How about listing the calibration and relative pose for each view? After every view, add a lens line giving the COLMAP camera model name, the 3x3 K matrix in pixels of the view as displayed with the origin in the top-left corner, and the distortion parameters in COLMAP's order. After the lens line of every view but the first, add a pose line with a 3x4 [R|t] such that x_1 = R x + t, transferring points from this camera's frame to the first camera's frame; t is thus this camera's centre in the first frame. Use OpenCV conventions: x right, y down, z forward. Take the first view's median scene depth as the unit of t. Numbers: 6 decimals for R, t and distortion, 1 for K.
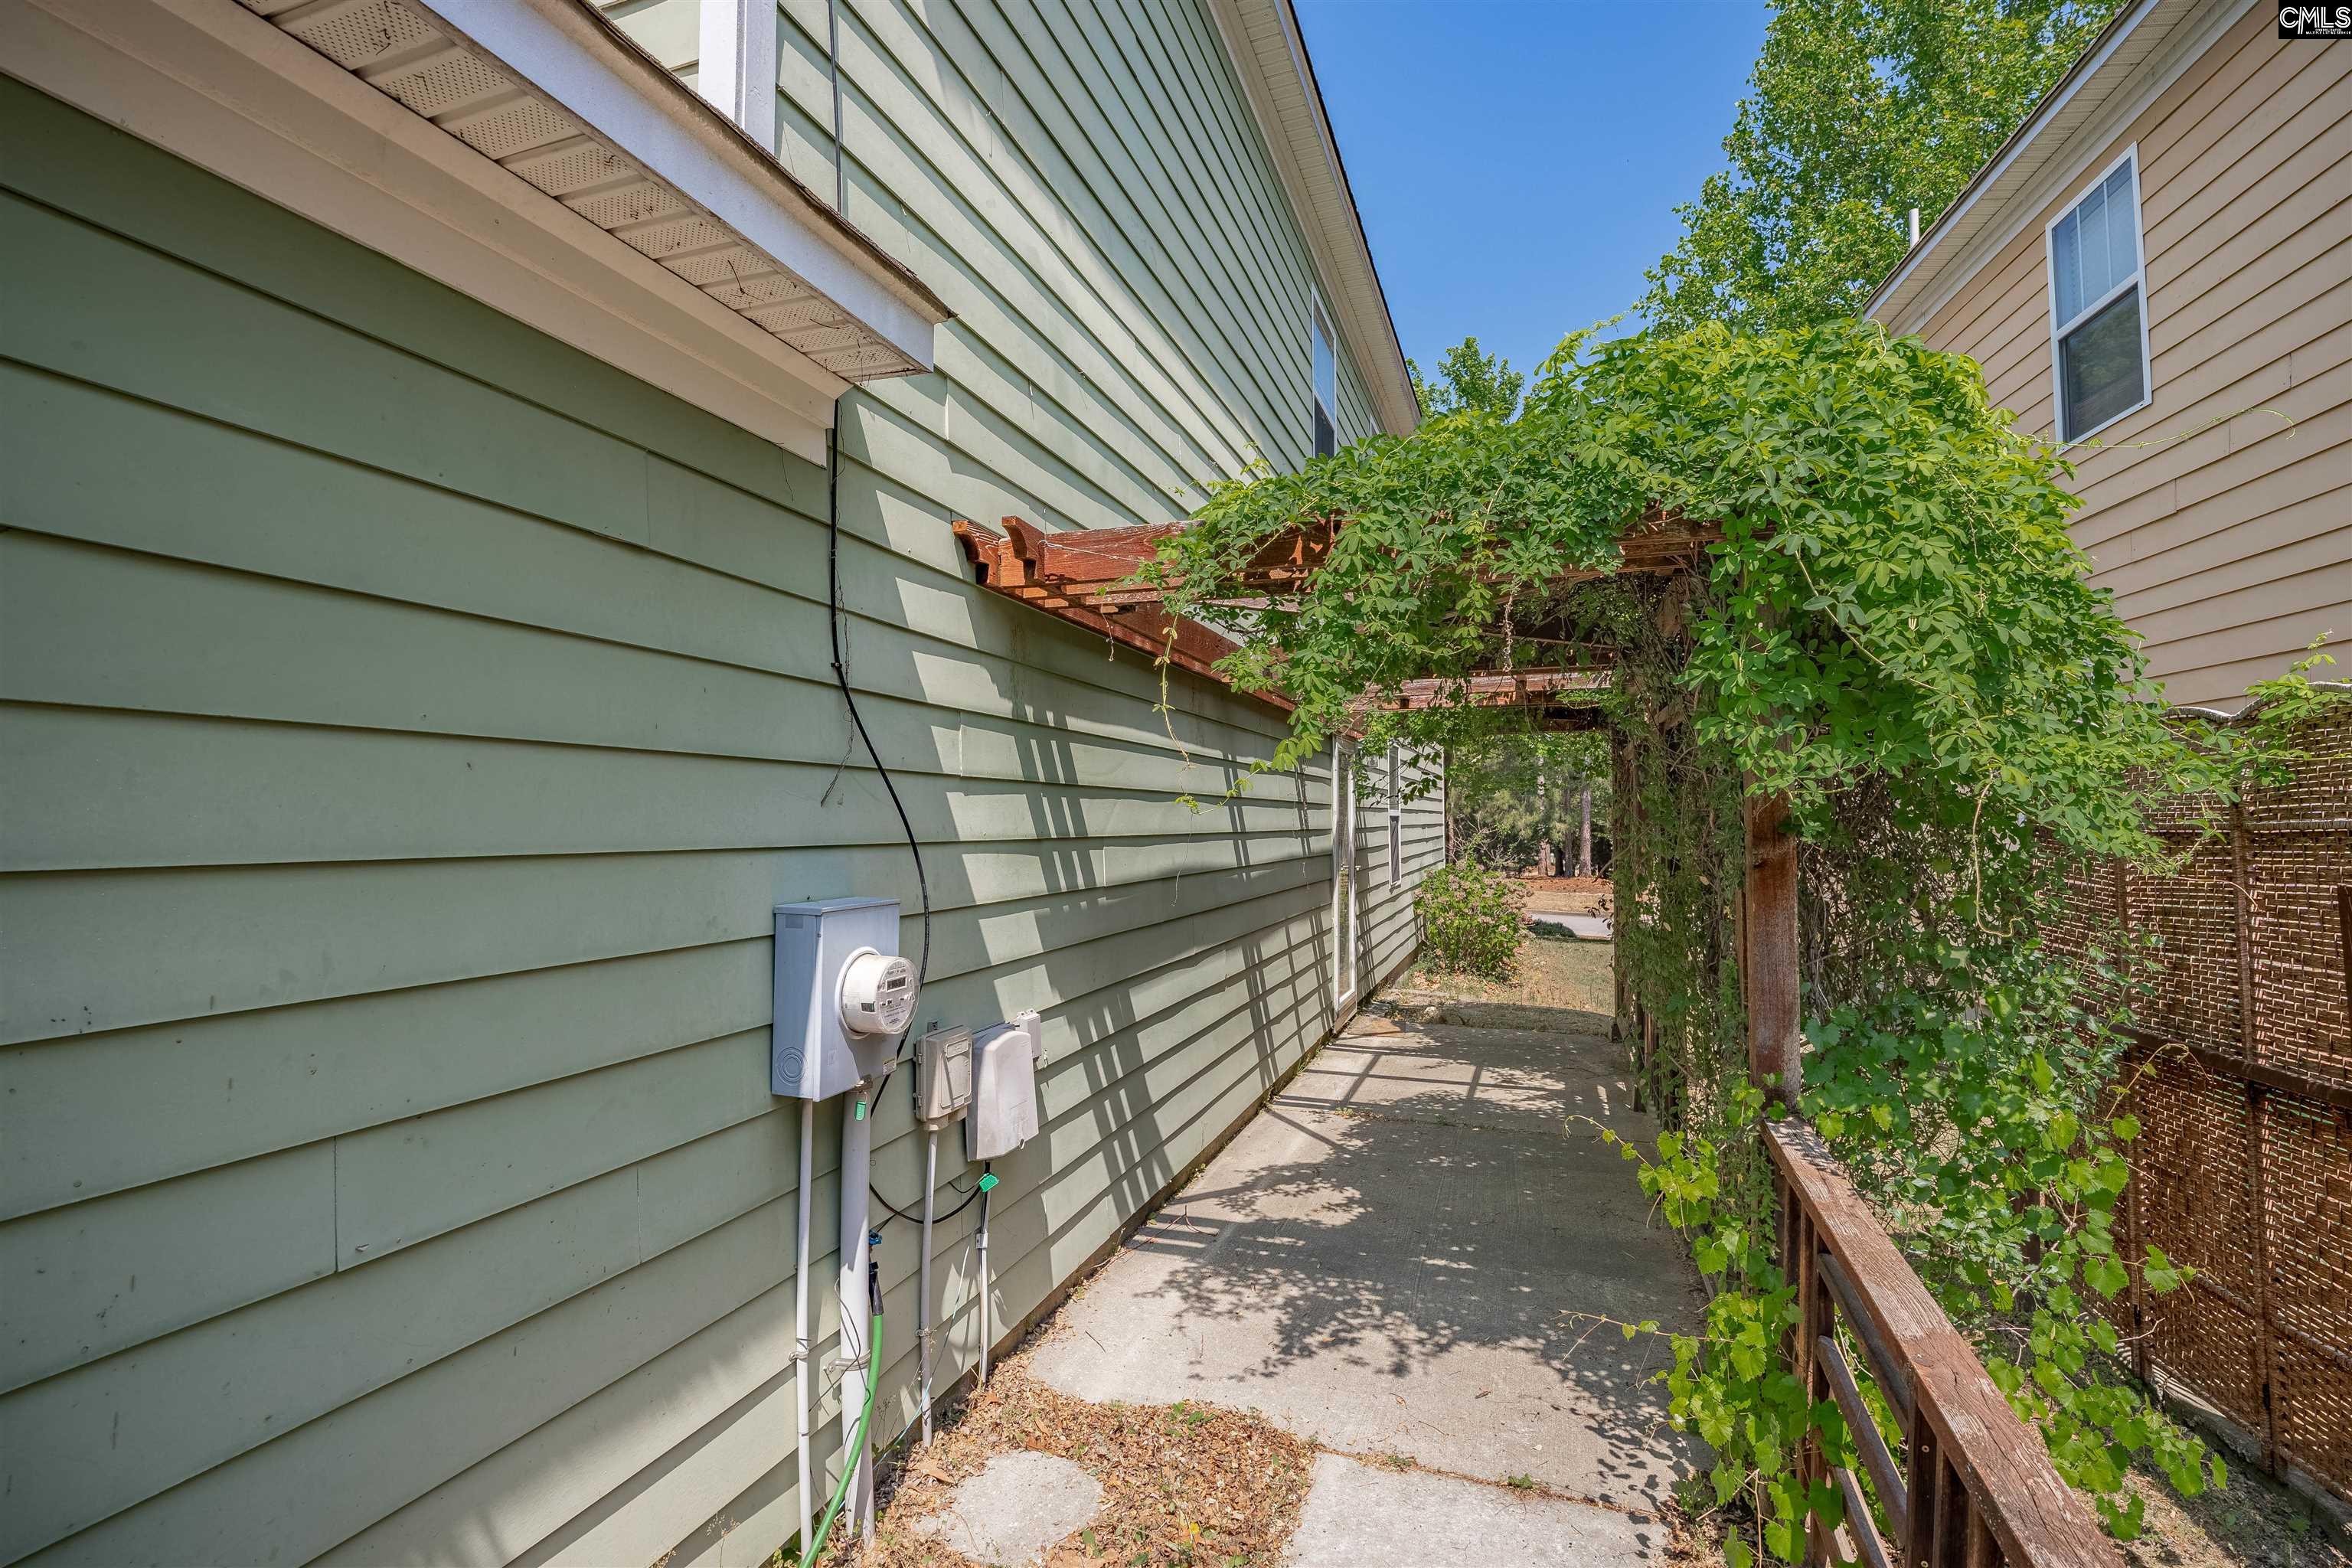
lens RADIAL K [[1077.2, 0, 1176.0], [0, 1077.2, 784.0], [0, 0, 1]] dist [-0.035018, 0.005392]
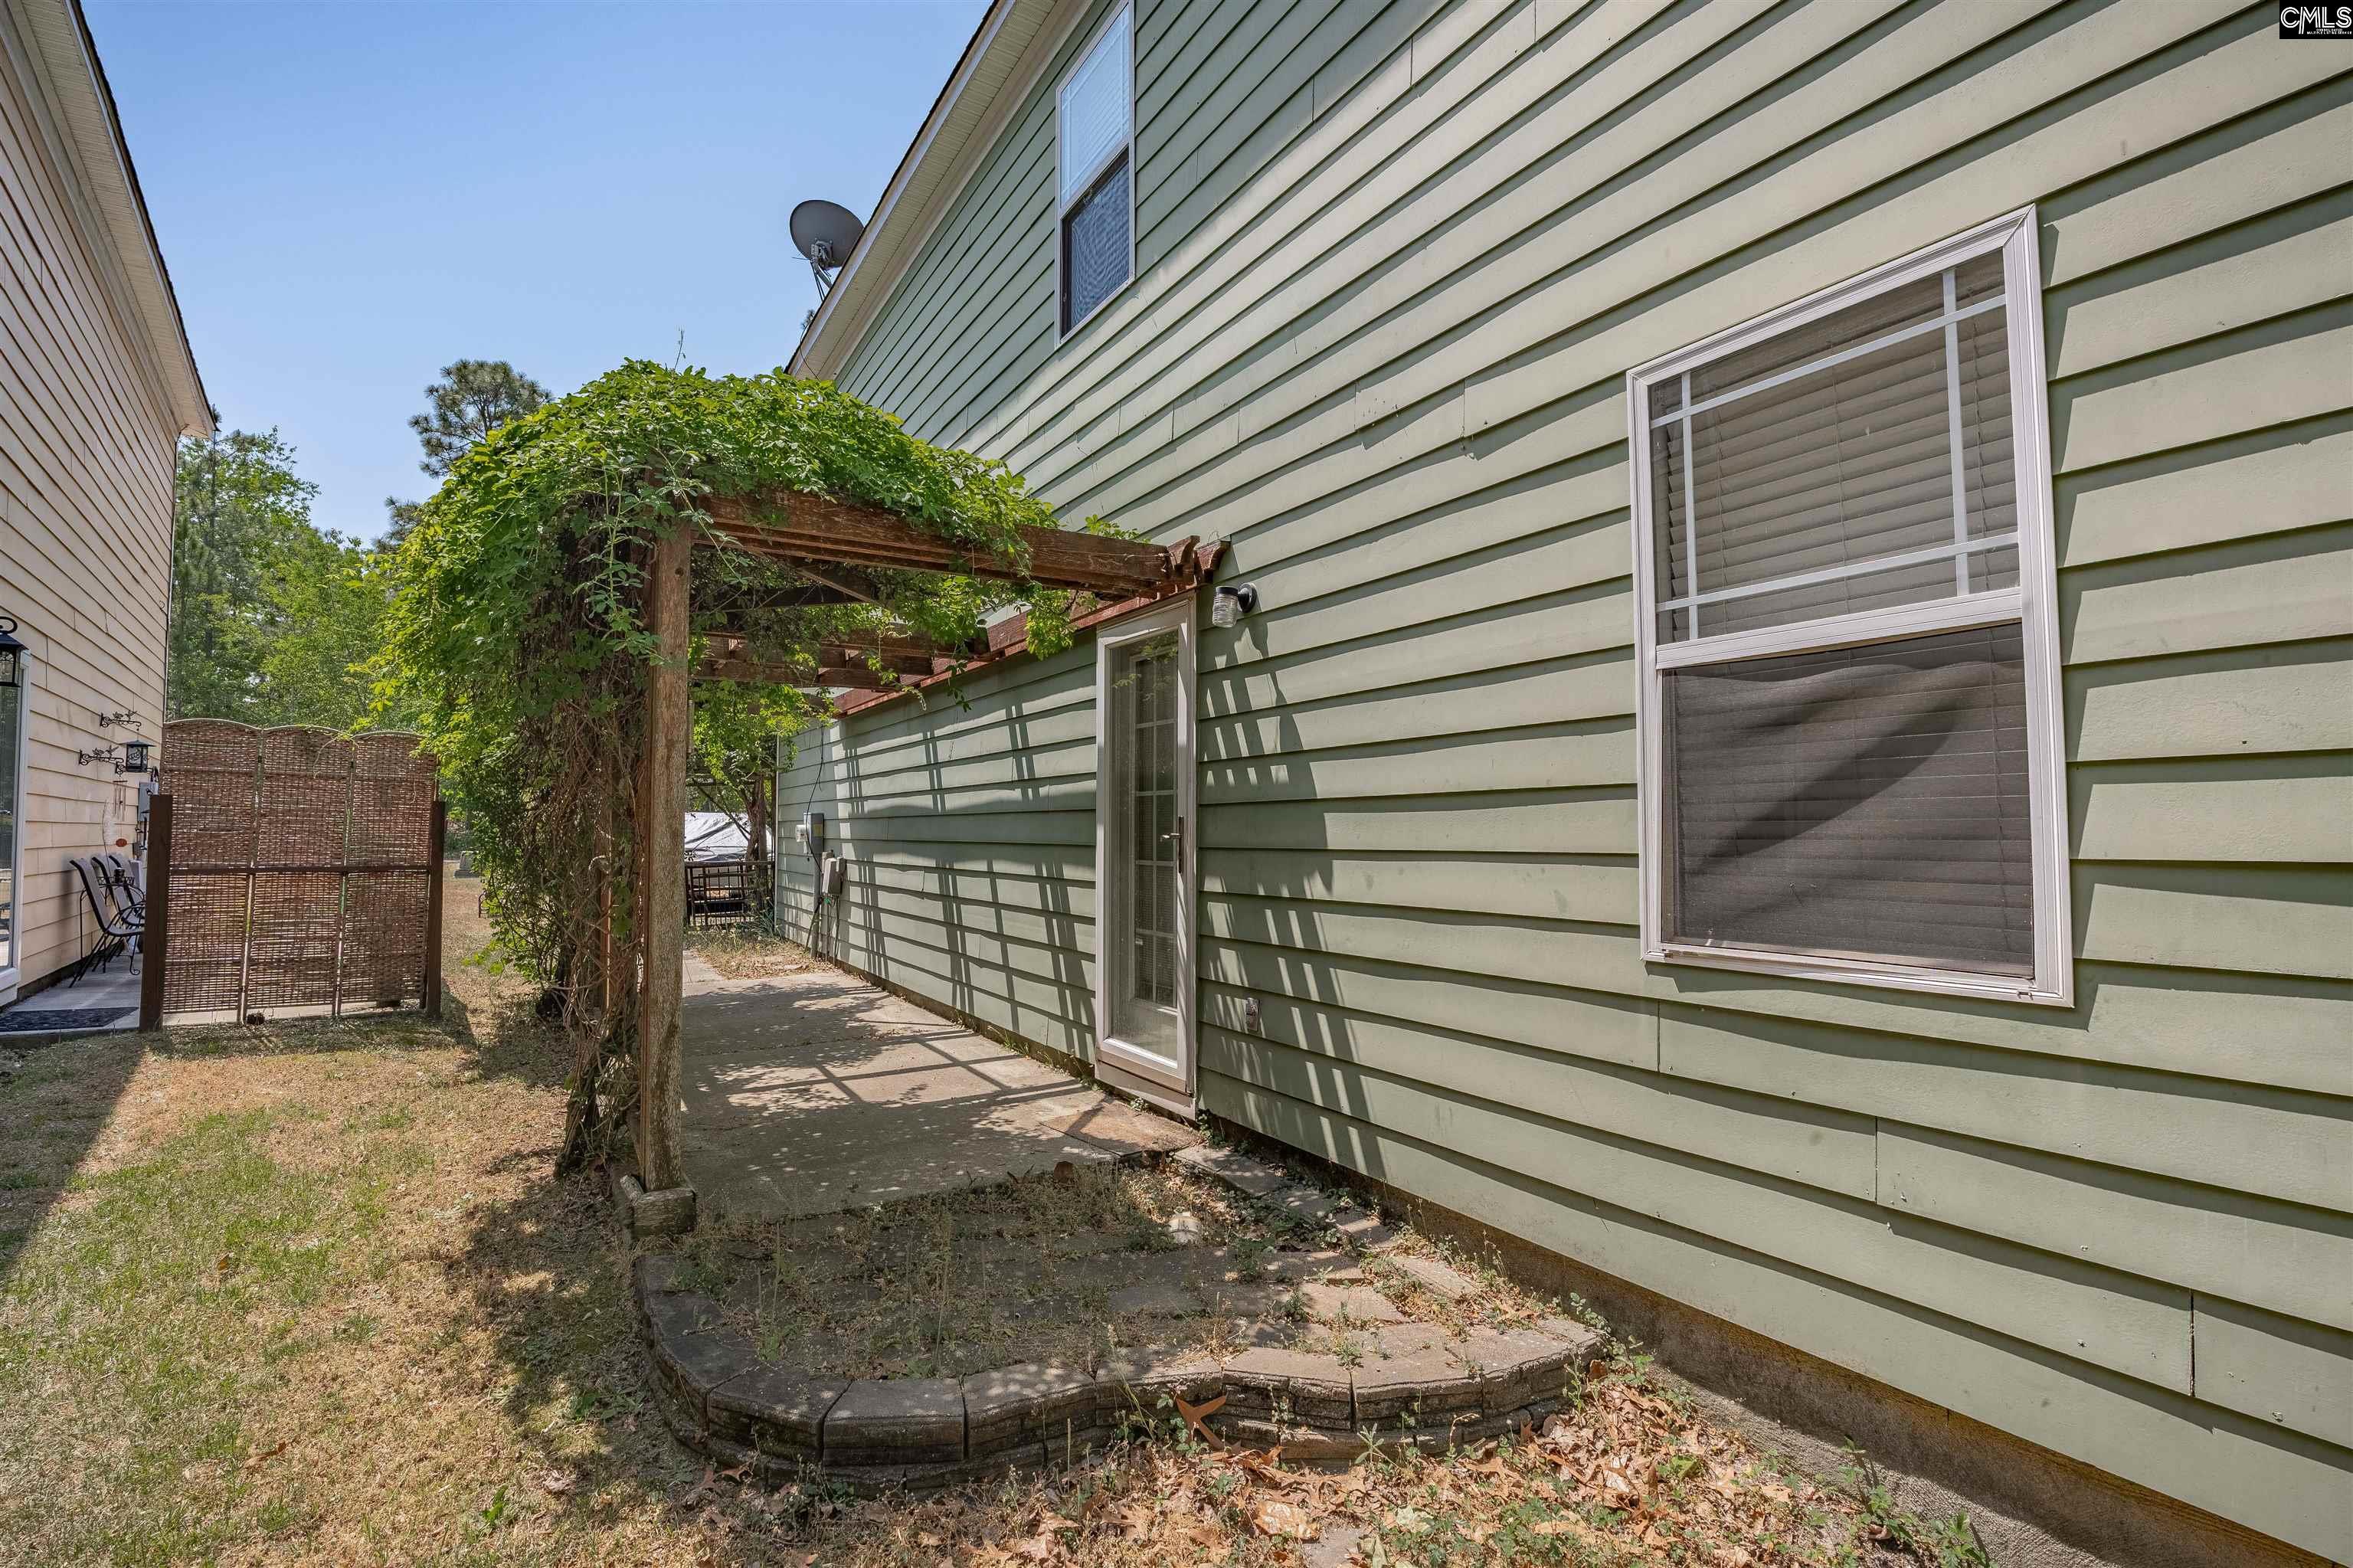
lens RADIAL K [[1077.7, 0, 1176.5], [0, 1077.7, 784.0], [0, 0, 1]] dist [-0.035018, 0.005392]
pose [[-0.641336, -0.027626, -0.766762, 1.366451], [0.032173, 0.997504, -0.062849, 0.202195], [0.766585, -0.064977, -0.638847, 3.178215]]
